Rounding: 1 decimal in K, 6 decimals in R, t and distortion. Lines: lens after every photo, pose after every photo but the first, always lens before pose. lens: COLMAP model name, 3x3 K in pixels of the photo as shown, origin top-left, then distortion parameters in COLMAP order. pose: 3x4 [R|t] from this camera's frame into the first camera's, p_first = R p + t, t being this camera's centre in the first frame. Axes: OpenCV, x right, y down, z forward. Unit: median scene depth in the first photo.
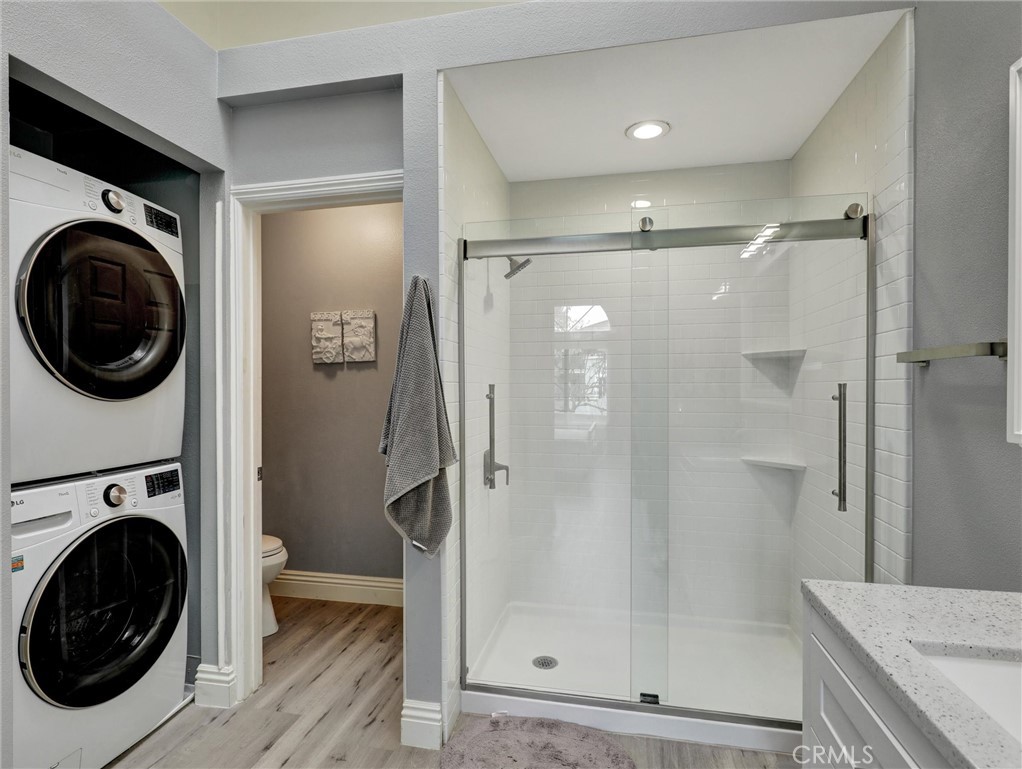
lens RADIAL K [[534.0, 0, 497.4], [0, 534.0, 389.2], [0, 0, 1]] dist [0.000248, 0.000412]
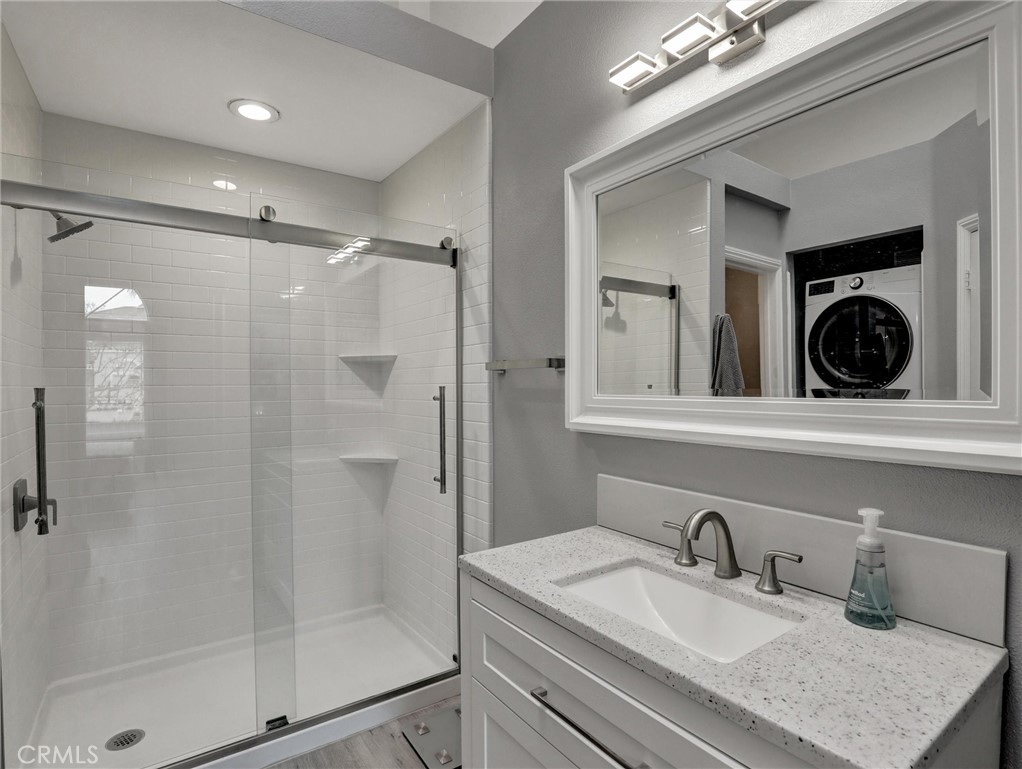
lens RADIAL K [[538.1, 0, 514.4], [0, 538.1, 390.8], [0, 0, 1]] dist [-0.031424, 0.002247]
pose [[0.671763, -0.009550, 0.740705, -0.145067], [0.006884, 0.999954, 0.006649, -0.008102], [-0.740734, 0.000632, 0.671798, 0.086033]]
